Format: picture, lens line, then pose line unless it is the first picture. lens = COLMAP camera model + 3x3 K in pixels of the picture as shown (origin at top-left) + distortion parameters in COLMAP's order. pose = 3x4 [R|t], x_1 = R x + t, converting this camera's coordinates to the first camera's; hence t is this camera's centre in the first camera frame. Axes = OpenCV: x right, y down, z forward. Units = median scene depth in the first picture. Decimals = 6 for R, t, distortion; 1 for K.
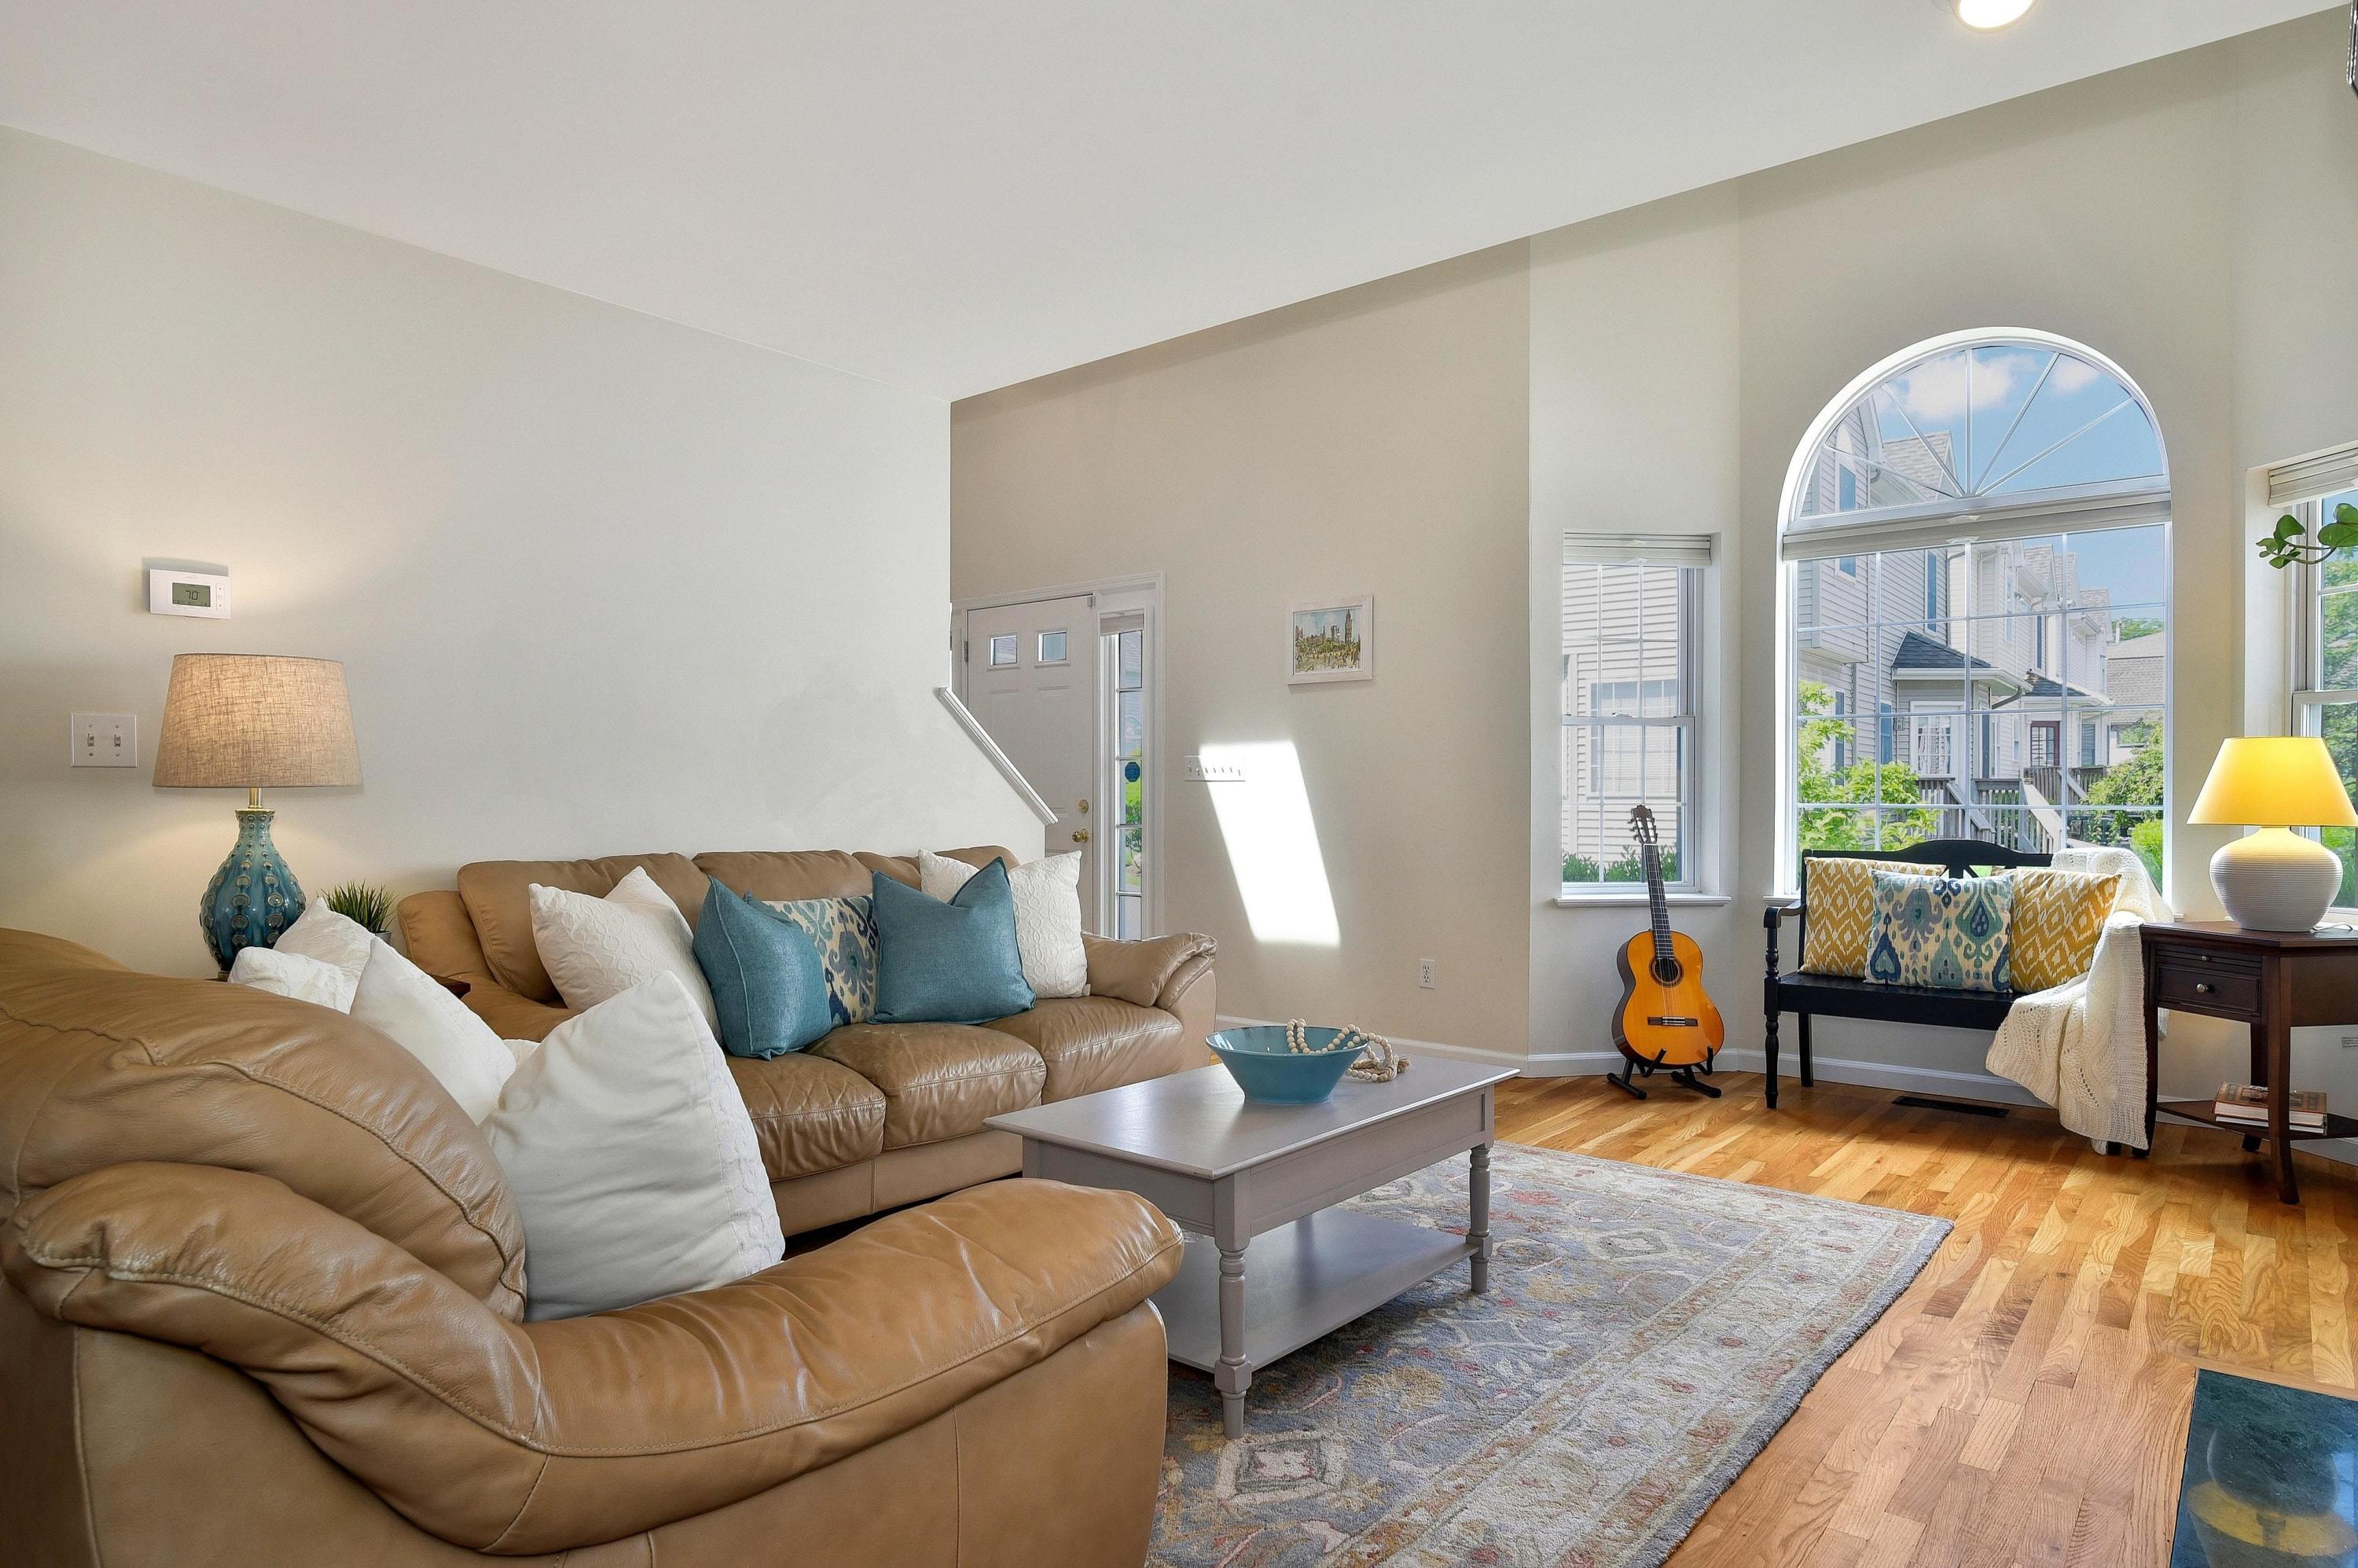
lens RADIAL K [[1336.7, 0, 1179.0], [0, 1336.7, 789.5], [0, 0, 1]] dist [-0.021172, 0.001974]
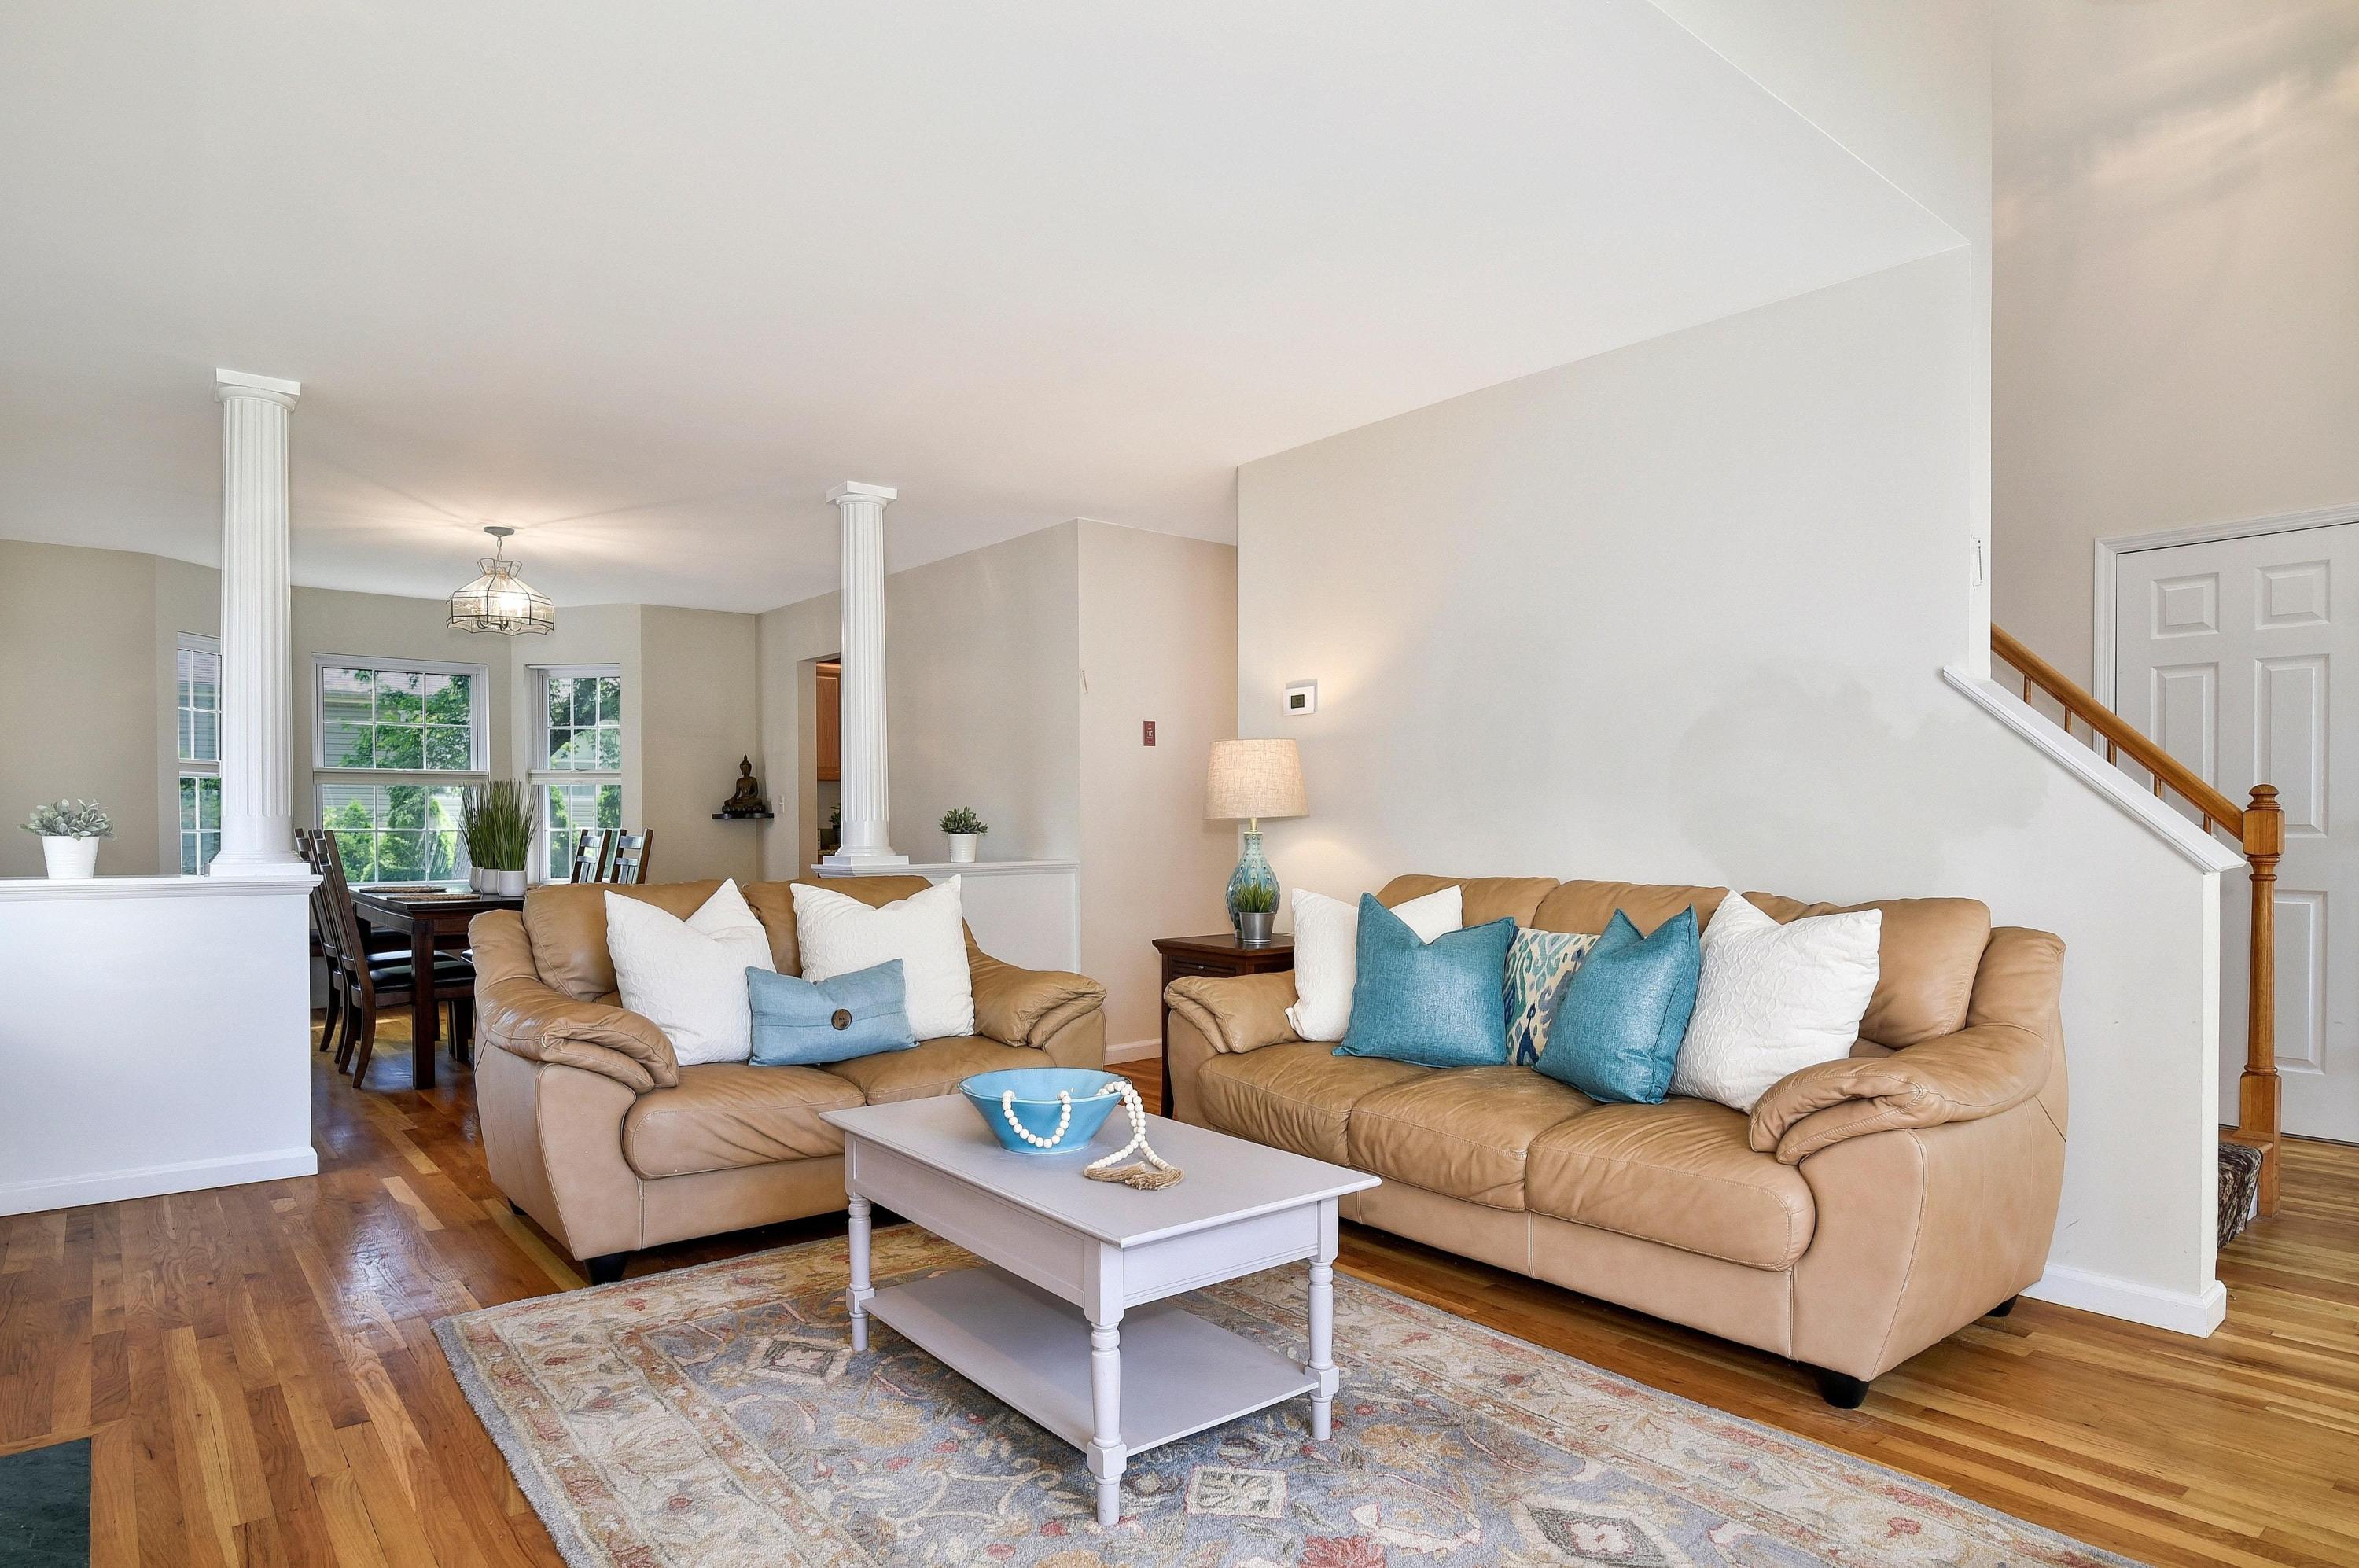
lens RADIAL K [[1337.3, 0, 1174.6], [0, 1337.3, 793.2], [0, 0, 1]] dist [-0.021172, 0.001974]
pose [[-0.190852, -0.020757, -0.981399, 1.150931], [0.003651, 0.999754, -0.021855, 0.003940], [0.981612, -0.007754, -0.190729, 1.463263]]
